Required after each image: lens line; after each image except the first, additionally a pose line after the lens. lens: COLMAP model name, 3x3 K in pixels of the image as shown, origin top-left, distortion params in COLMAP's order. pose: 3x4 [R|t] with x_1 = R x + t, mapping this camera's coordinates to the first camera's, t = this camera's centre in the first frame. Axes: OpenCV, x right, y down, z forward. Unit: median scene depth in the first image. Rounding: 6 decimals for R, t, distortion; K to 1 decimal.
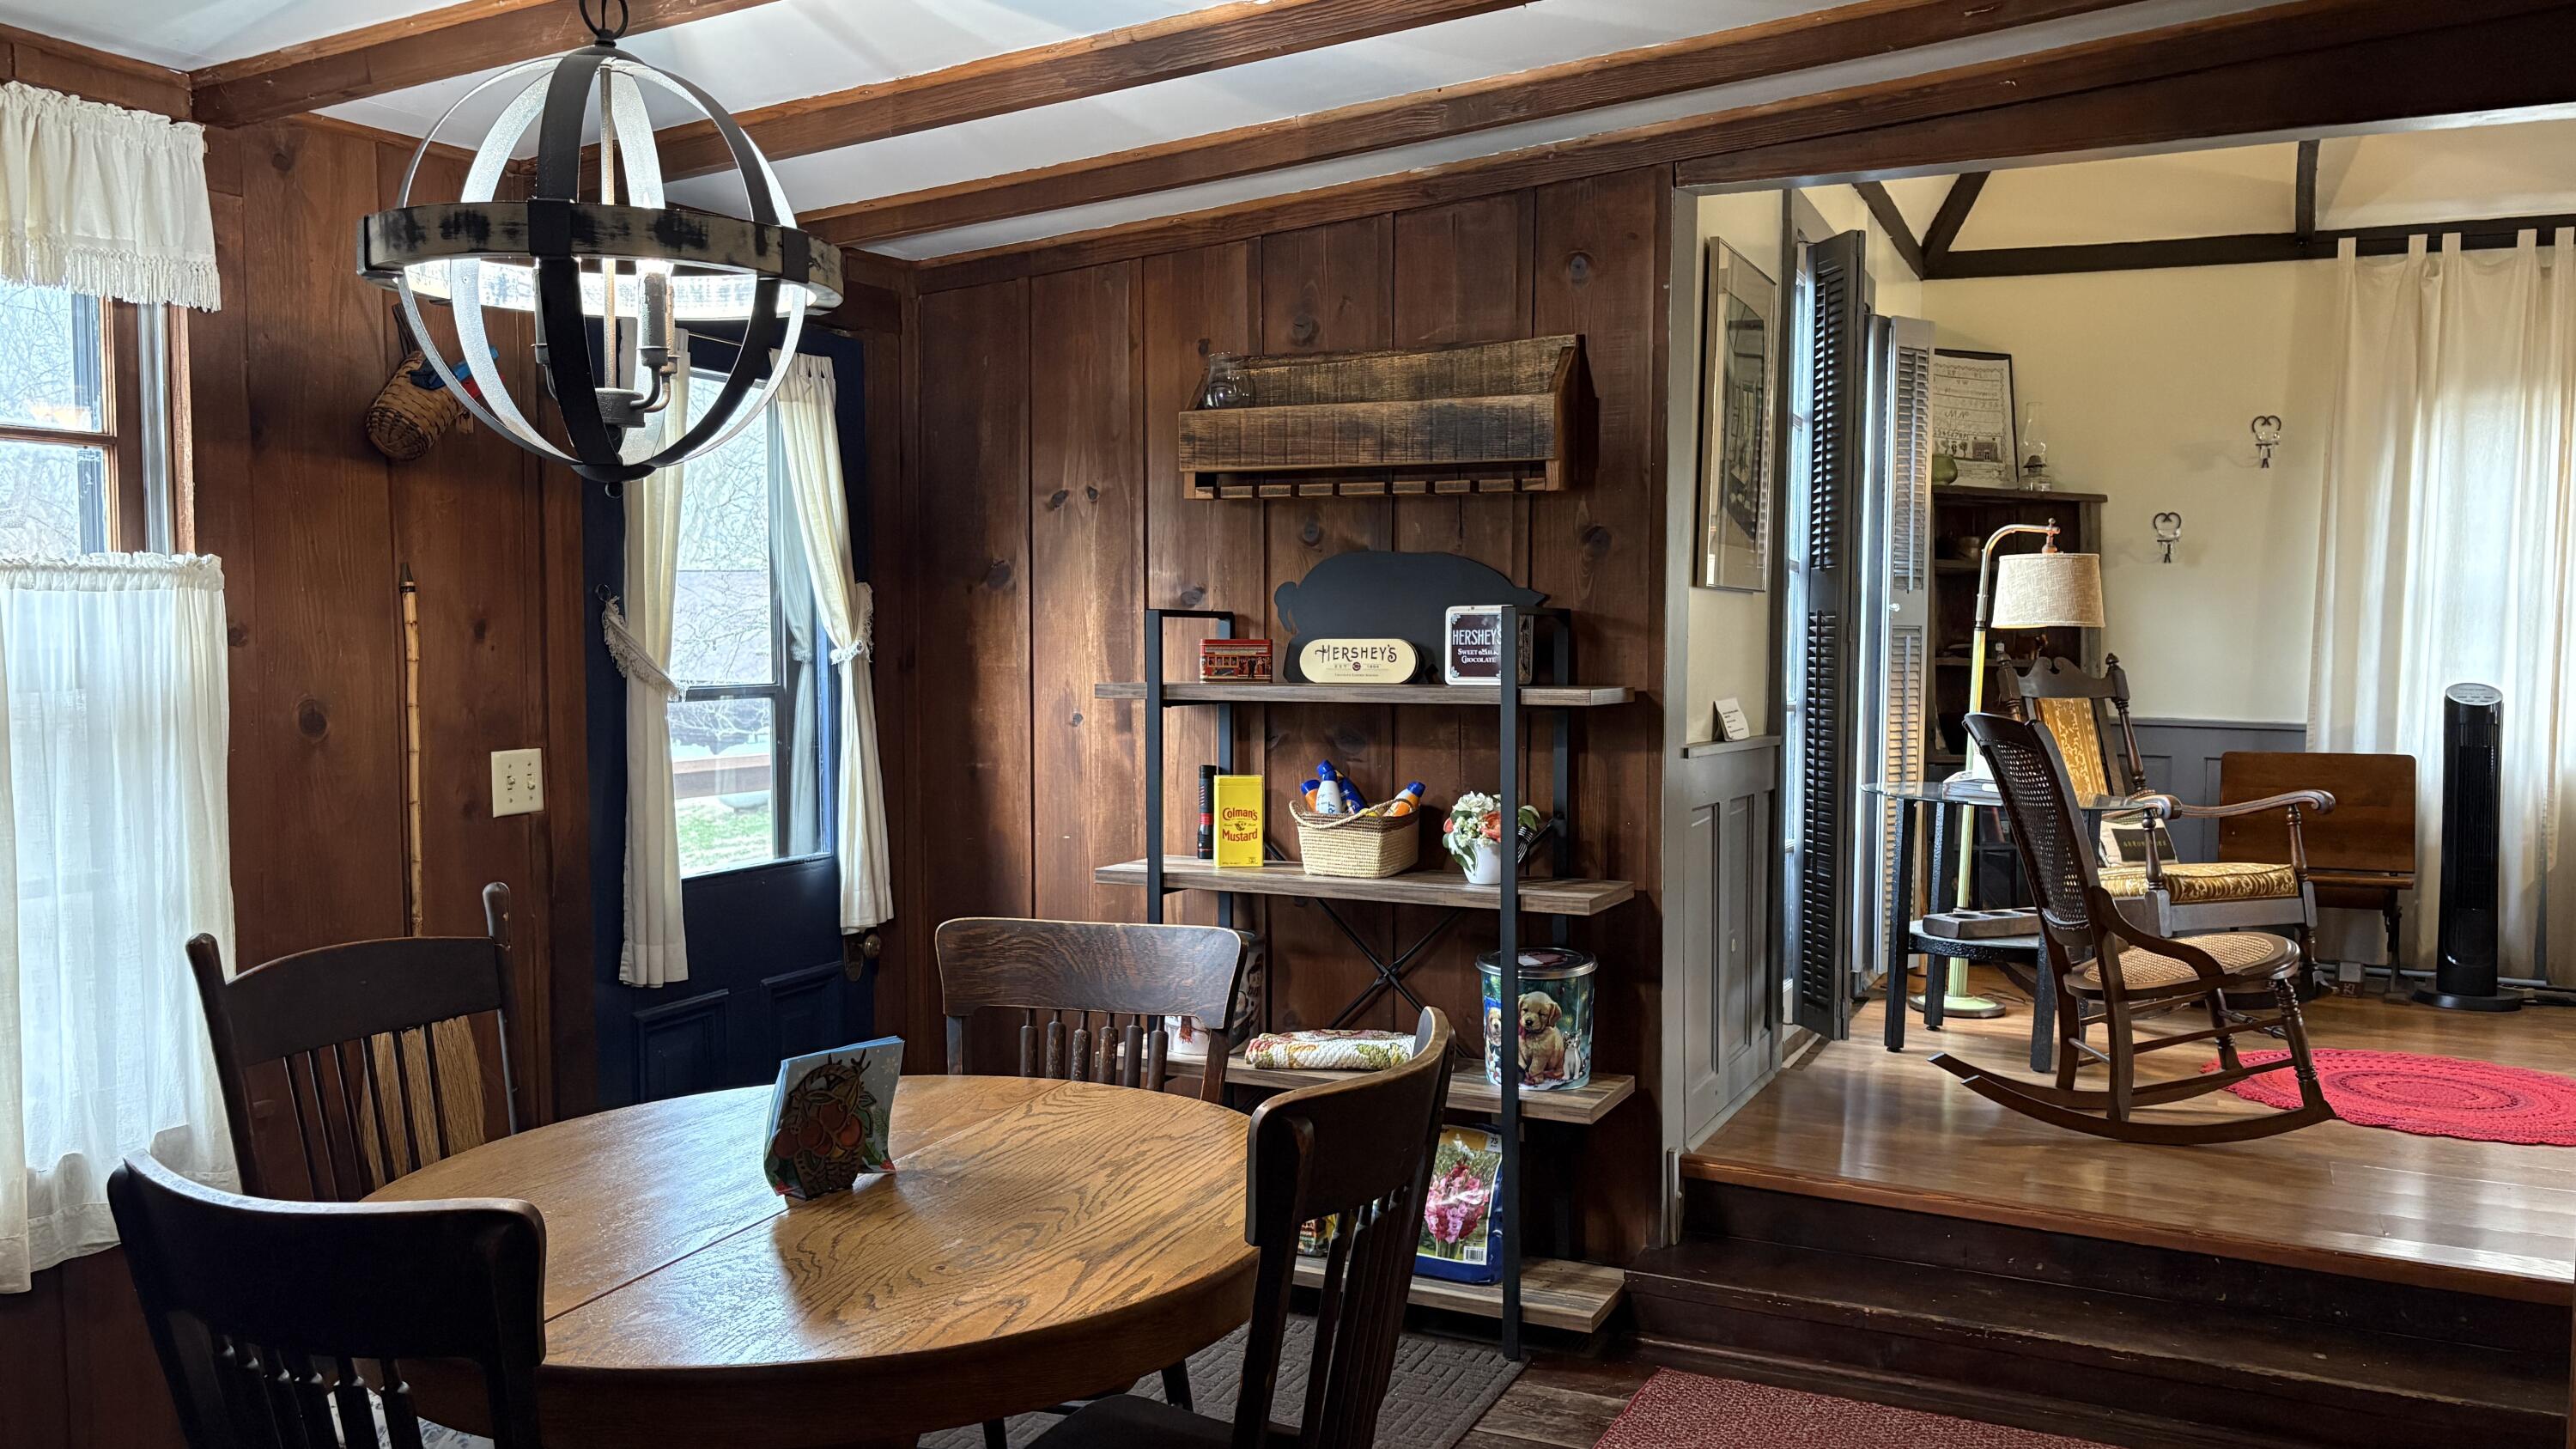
lens RADIAL K [[1917.7, 0, 1298.8], [0, 1917.7, 718.7], [0, 0, 1]] dist [0.029345, -0.039364]
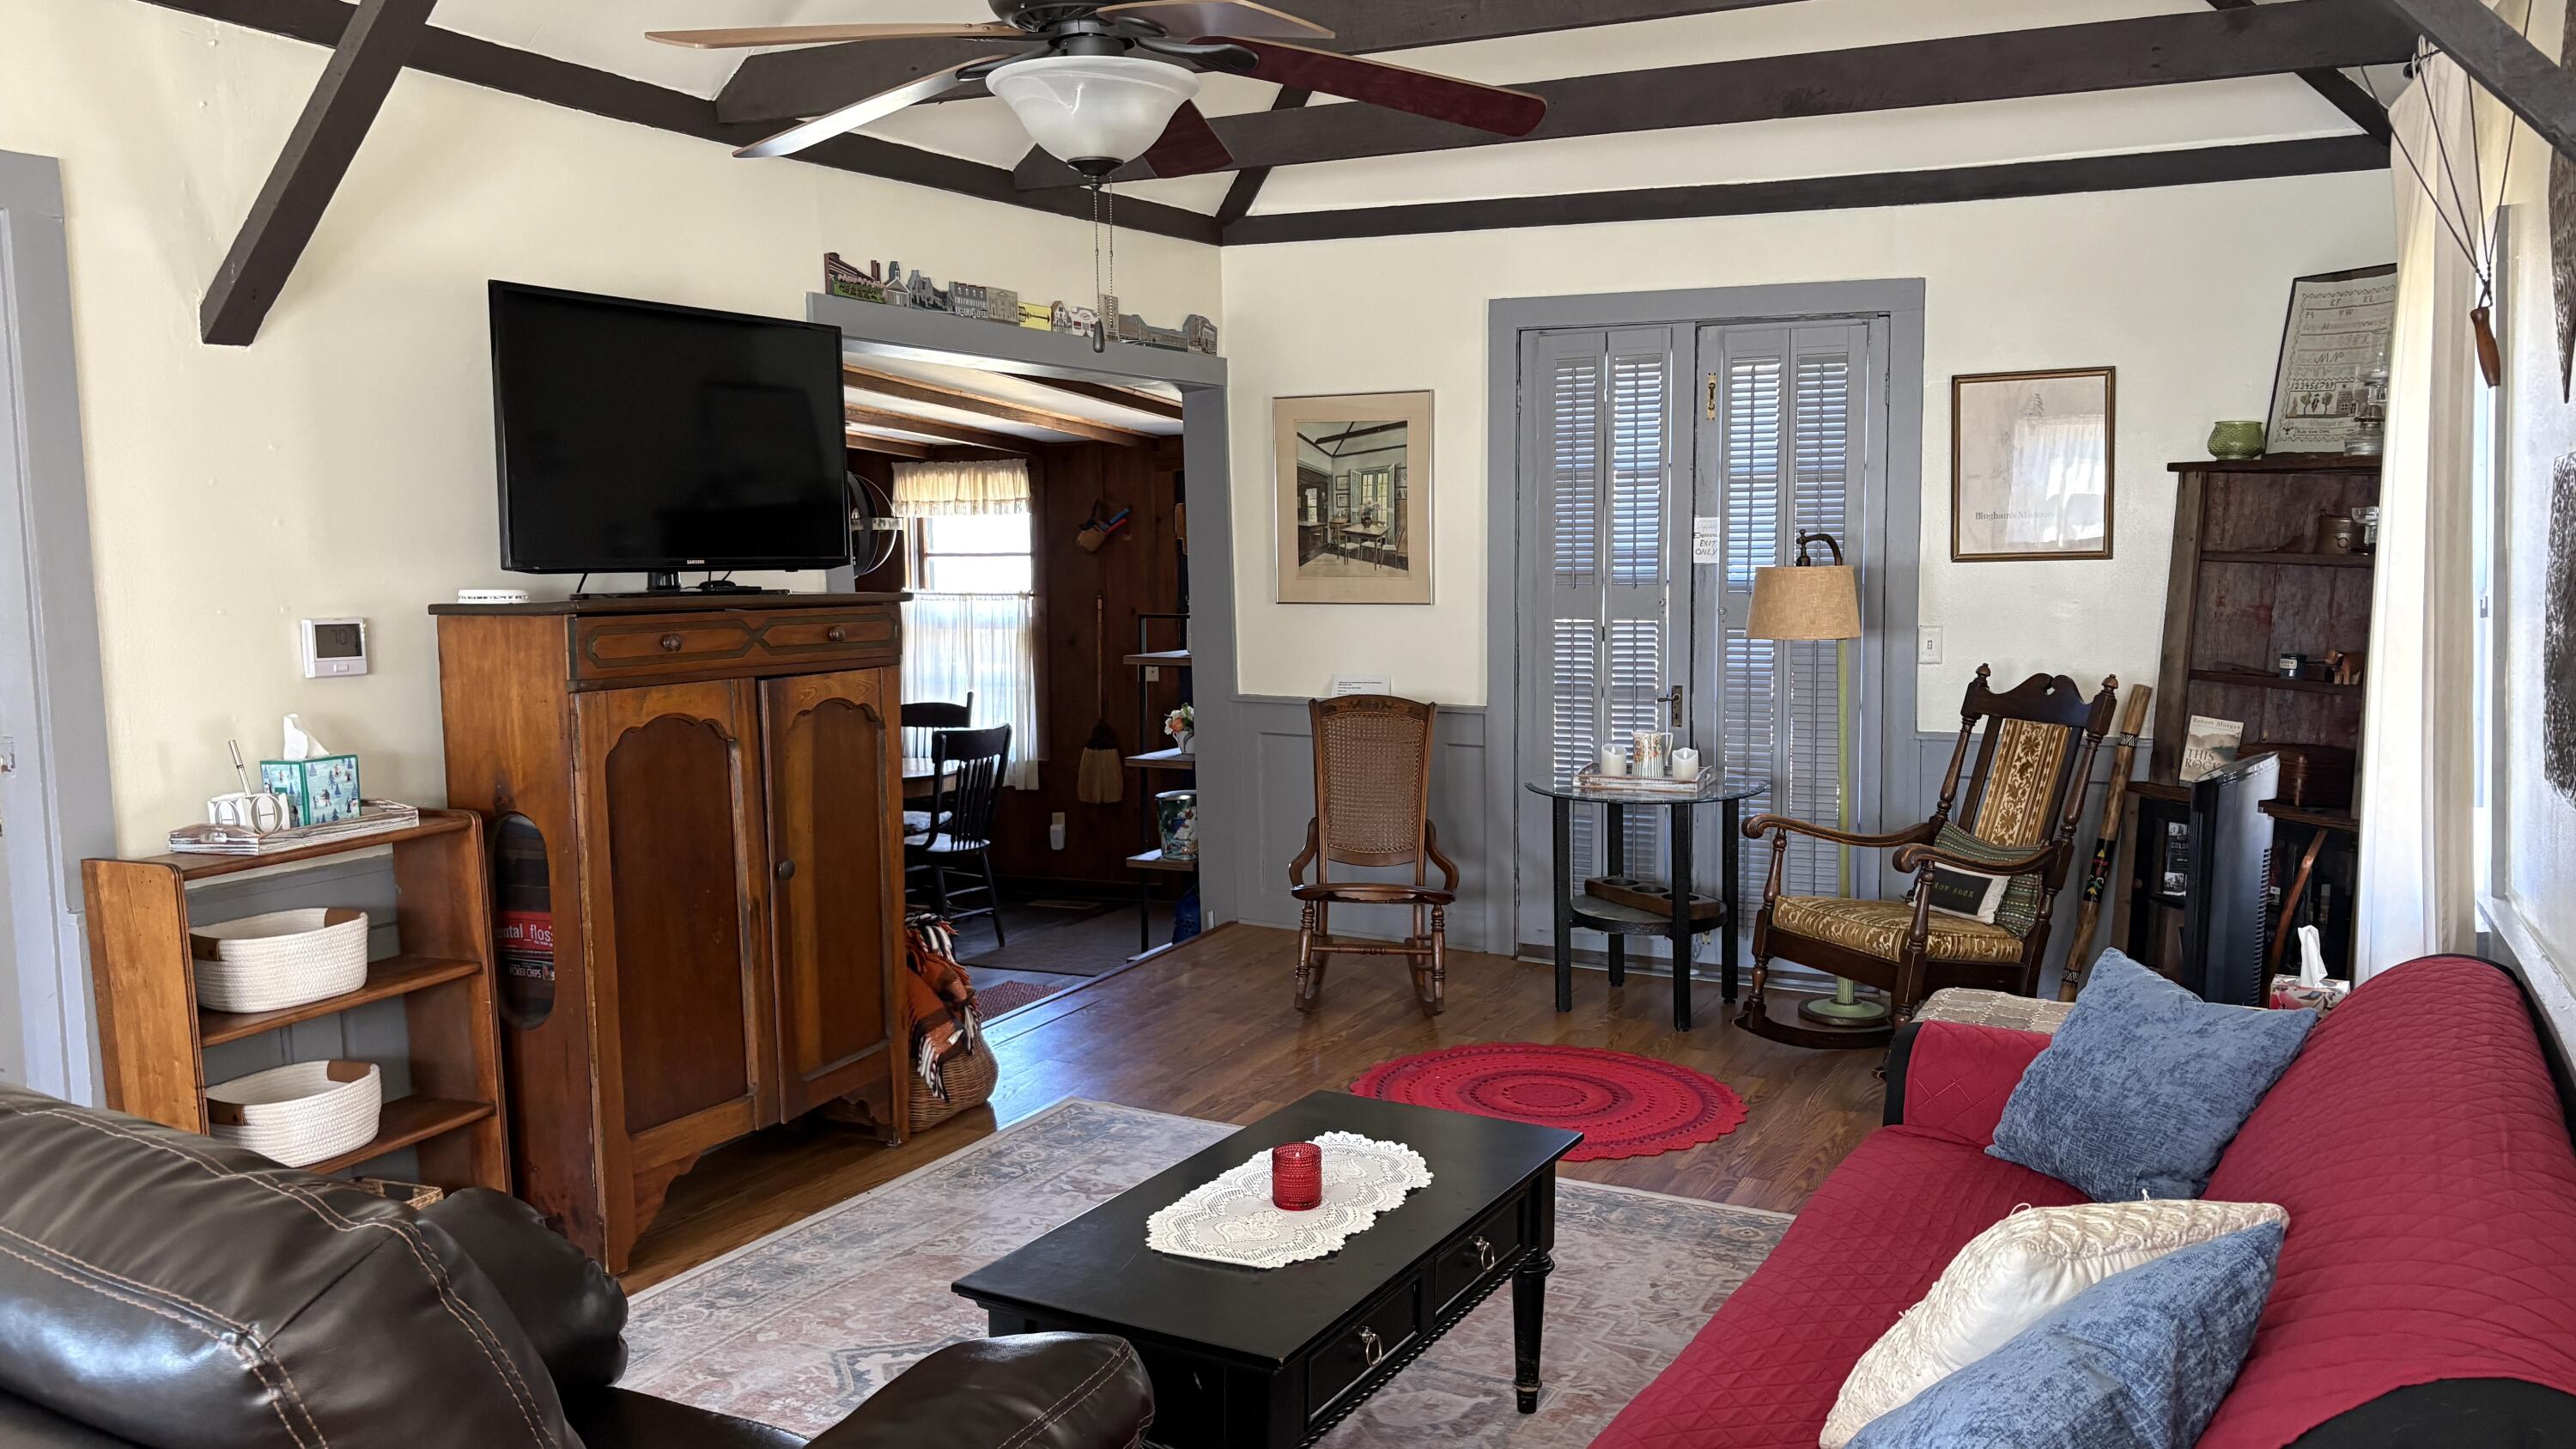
lens RADIAL K [[1902.4, 0, 1287.8], [0, 1902.4, 747.2], [0, 0, 1]] dist [0.085530, -0.185680]
pose [[-0.022039, 0.104959, -0.994232, 2.145889], [-0.037155, 0.993701, 0.105726, -0.131455], [0.999066, 0.039271, -0.018000, 1.150937]]
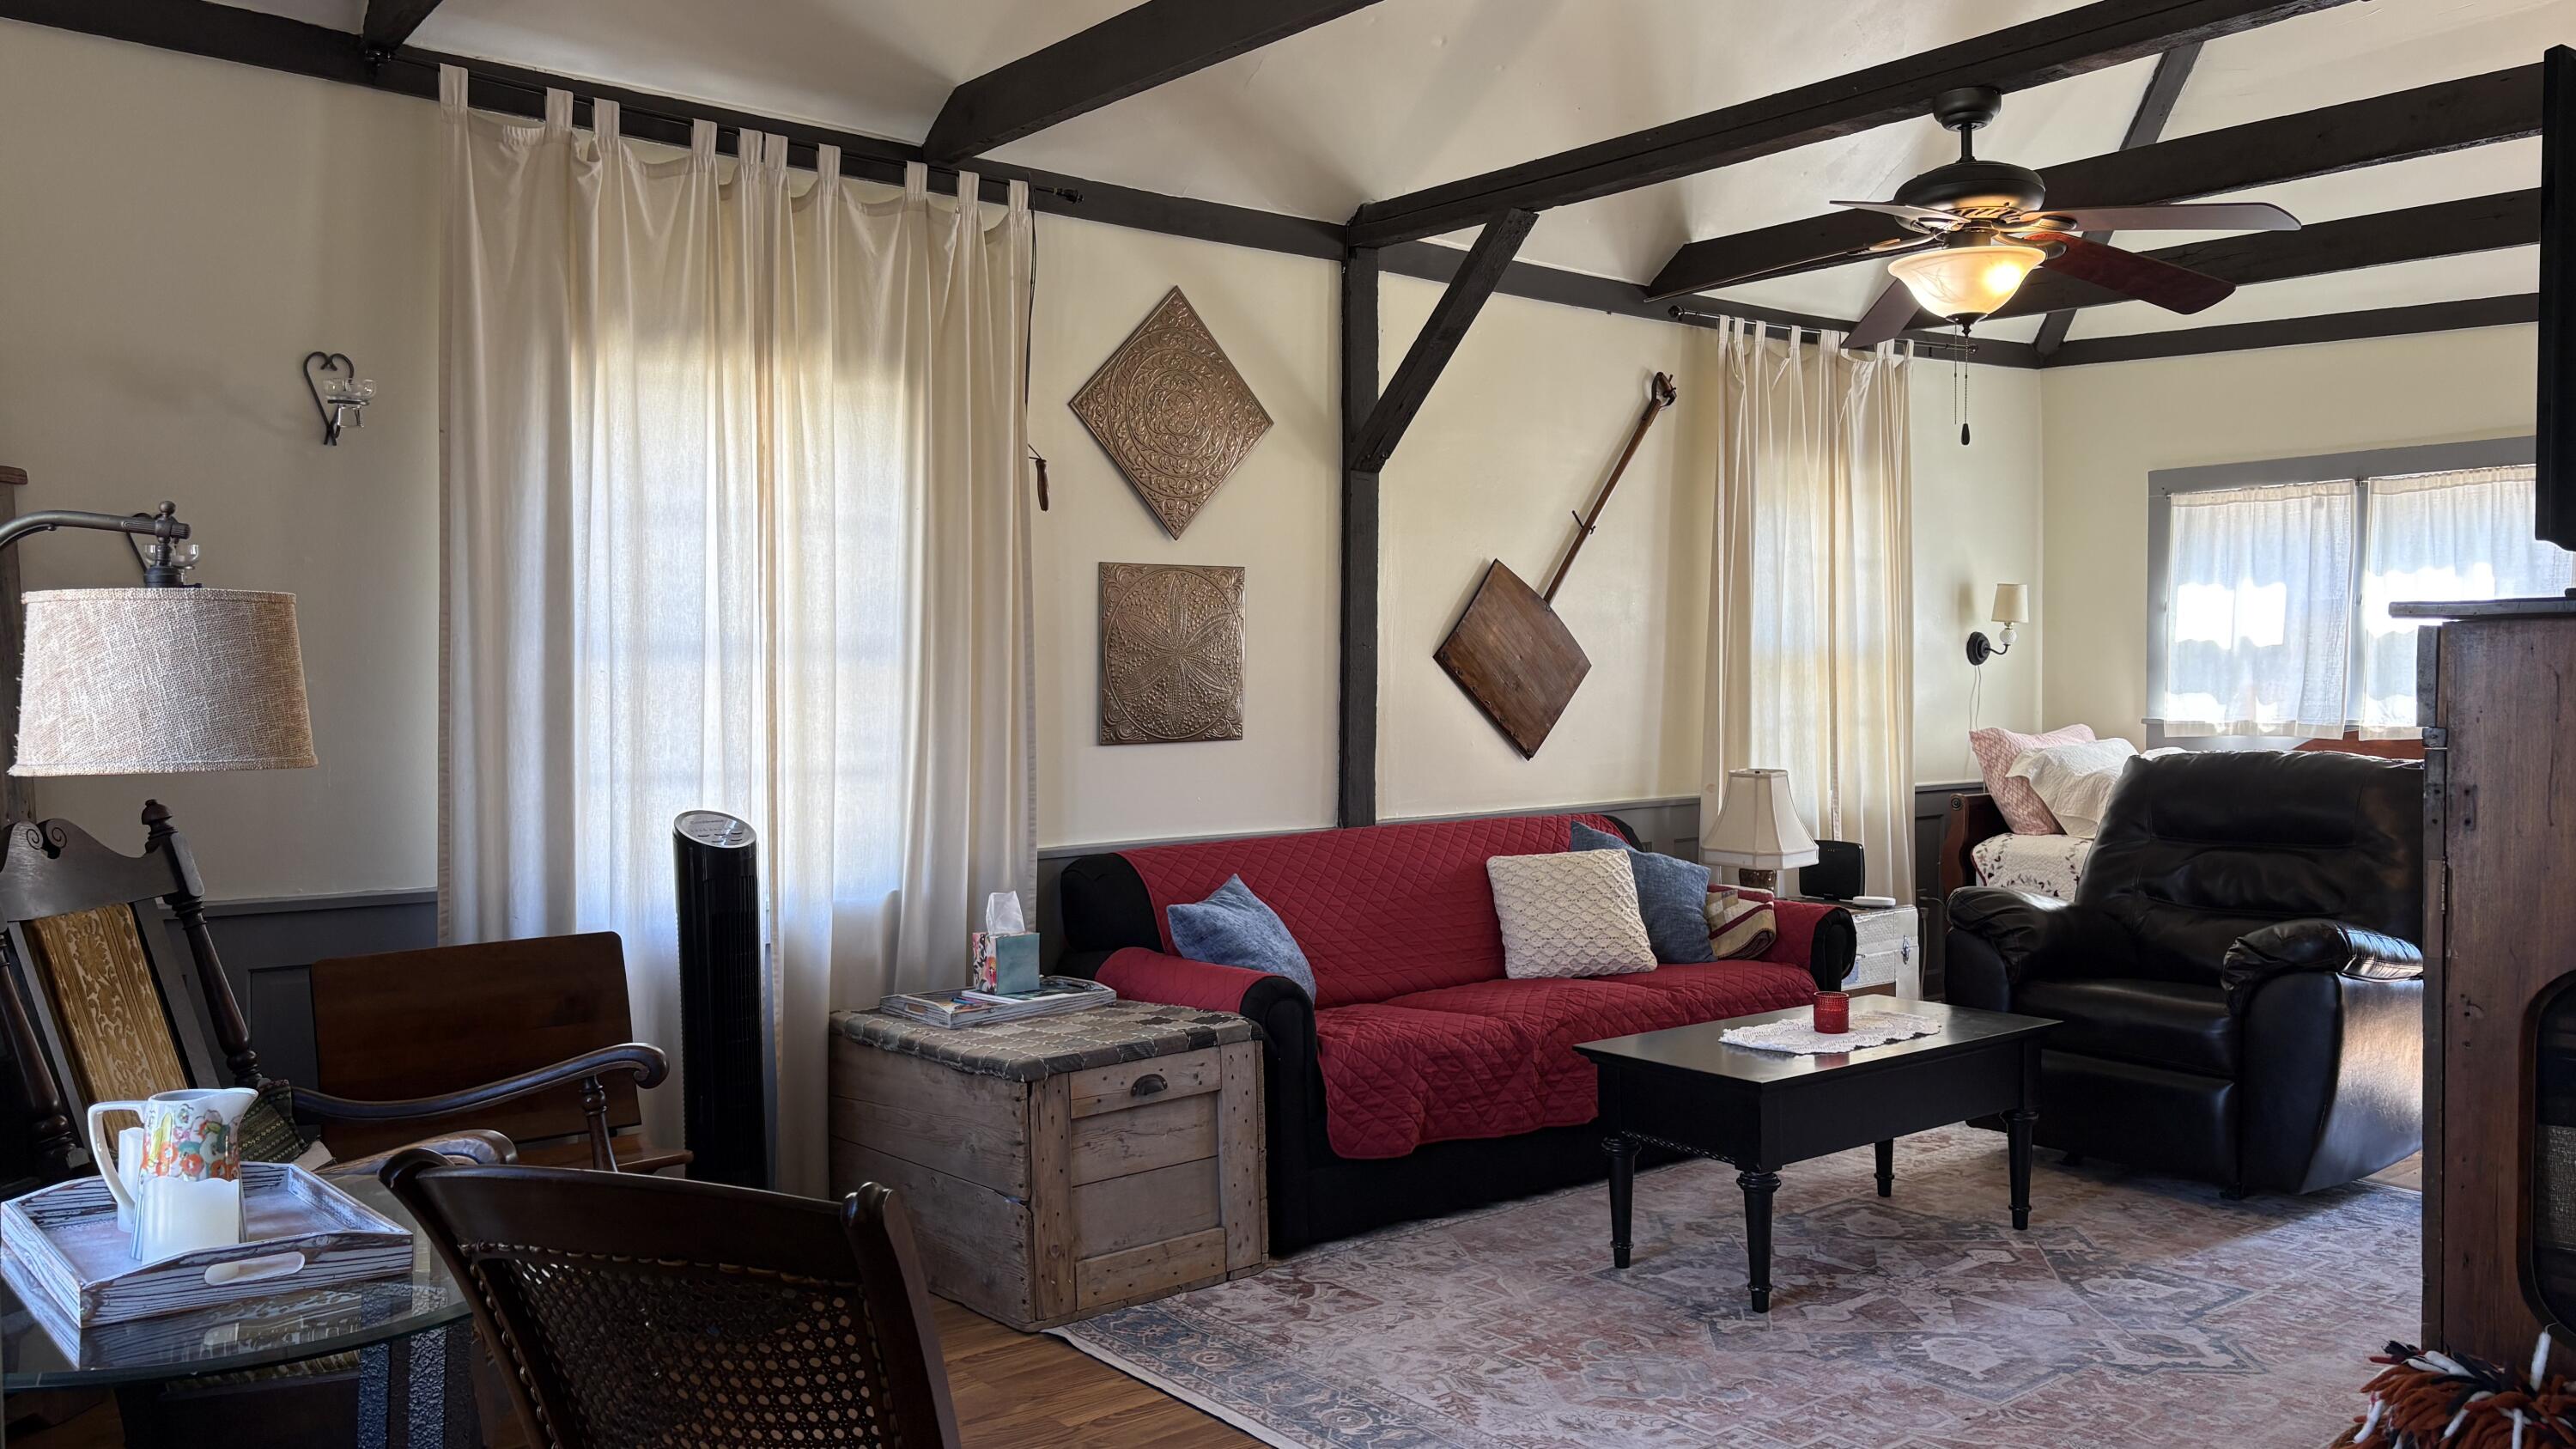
lens RADIAL K [[2003.7, 0, 1288.0], [0, 2003.7, 724.5], [0, 0, 1]] dist [0.089816, -0.004367]
pose [[0.423391, -0.029804, 0.905457, 0.138383], [0.046330, 0.998863, 0.011214, -0.078484], [-0.904762, 0.037202, 0.424290, 0.907771]]
